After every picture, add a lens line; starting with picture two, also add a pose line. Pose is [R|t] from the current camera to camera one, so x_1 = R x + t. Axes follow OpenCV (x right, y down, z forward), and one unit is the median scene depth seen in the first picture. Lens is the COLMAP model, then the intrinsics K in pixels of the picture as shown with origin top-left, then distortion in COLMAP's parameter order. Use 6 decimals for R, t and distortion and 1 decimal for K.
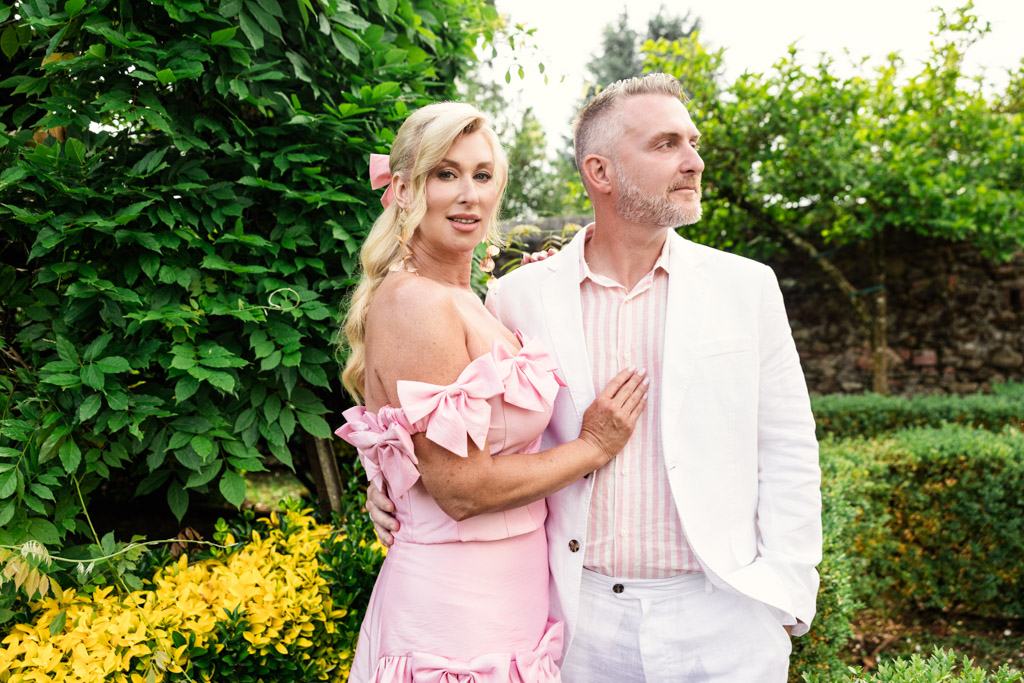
lens RADIAL K [[769.3, 0, 479.8], [0, 769.3, 341.7], [0, 0, 1]] dist [0.010154, 0.004095]
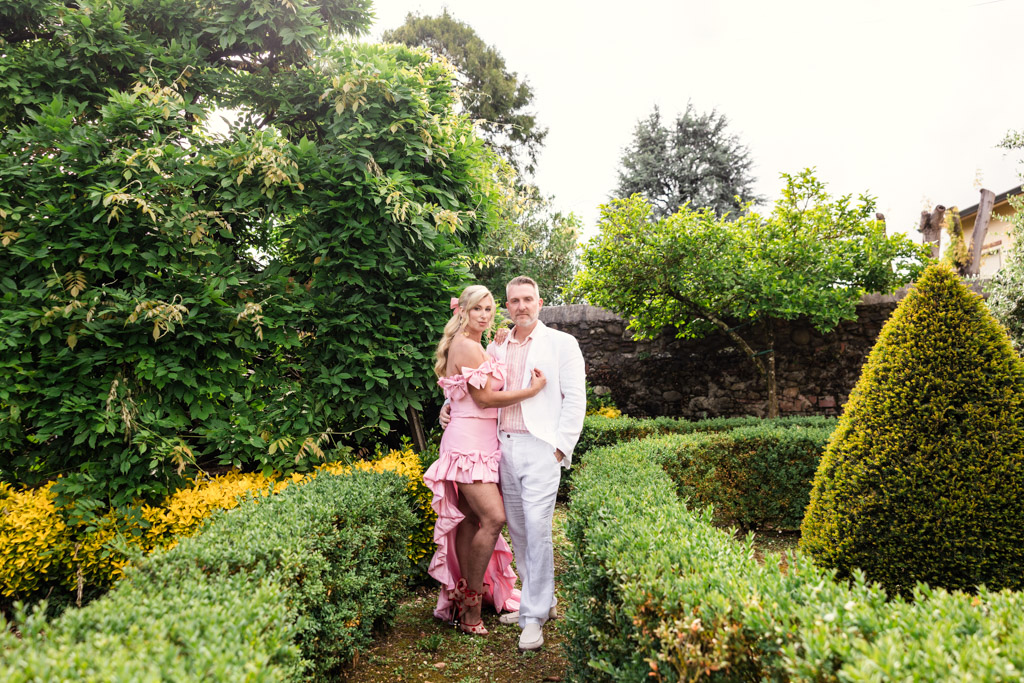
lens RADIAL K [[769.3, 0, 479.8], [0, 769.3, 341.7], [0, 0, 1]] dist [0.010154, 0.004095]
pose [[0.997419, -0.011636, -0.070847, 0.164683], [0.004484, 0.994949, -0.100284, 0.168098], [0.071656, 0.099708, 0.992433, -1.470653]]
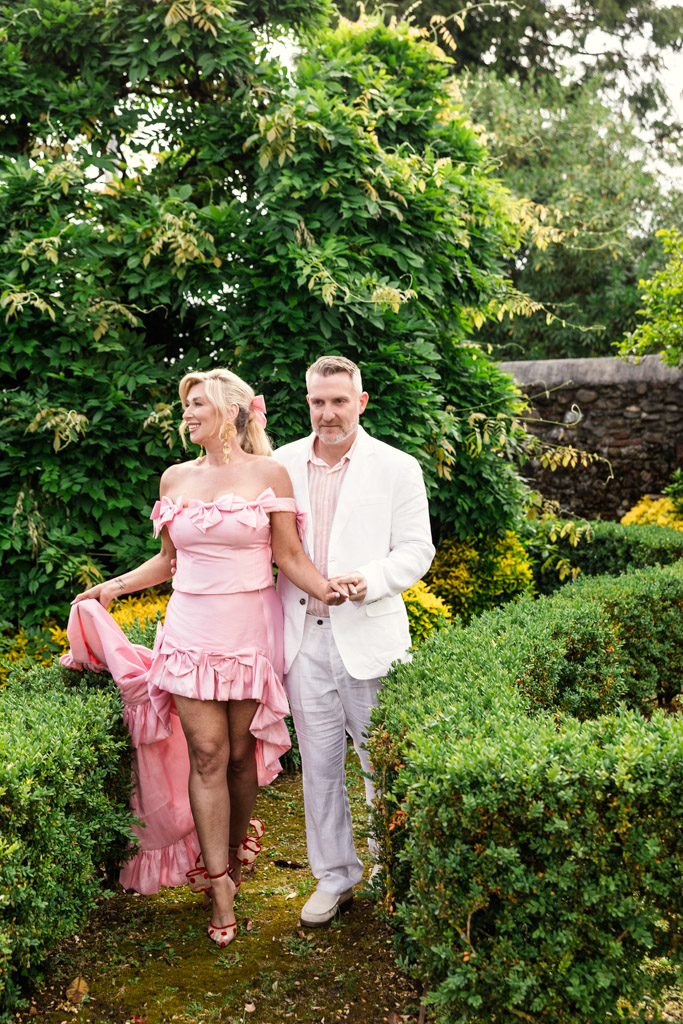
lens RADIAL K [[1325.8, 0, 385.7], [0, 1325.8, 512.1], [0, 0, 1]] dist [0.001481, 0.011353]
pose [[0.960926, 0.014451, -0.276426, 0.875531], [-0.010607, 0.999825, 0.015396, 0.036296], [0.276601, -0.011862, 0.960912, -2.461130]]
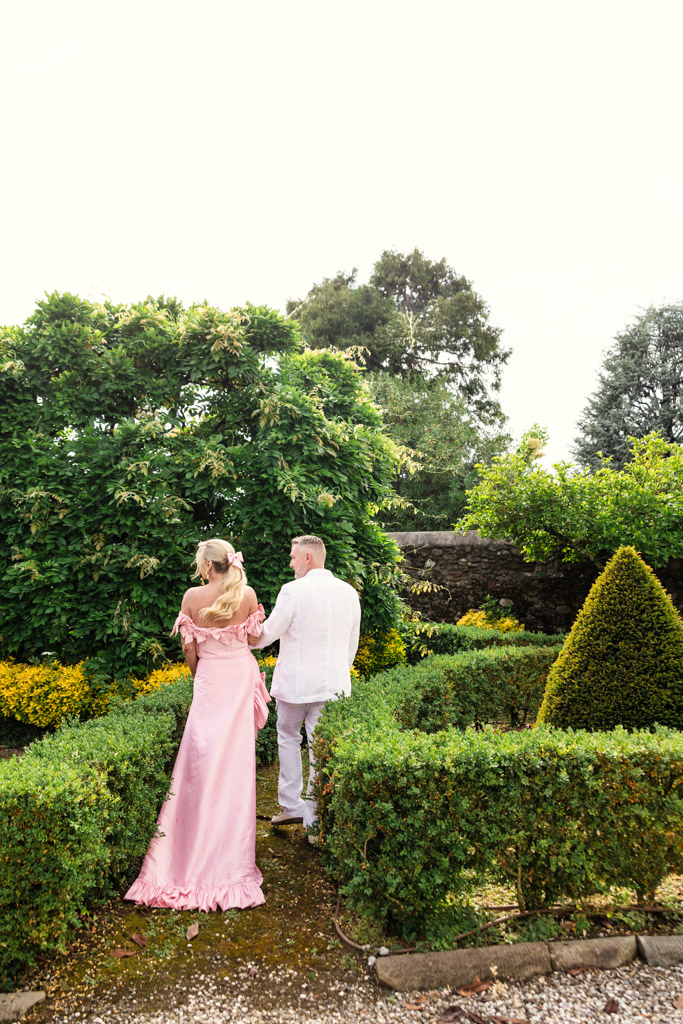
lens RADIAL K [[769.3, 0, 341.5], [0, 769.3, 512.0], [0, 0, 1]] dist [0.010154, 0.004095]
pose [[0.966989, 0.000216, -0.254818, 0.919092], [-0.031312, 0.992522, -0.117982, 0.026375], [0.252887, 0.122066, 0.959765, -2.637790]]
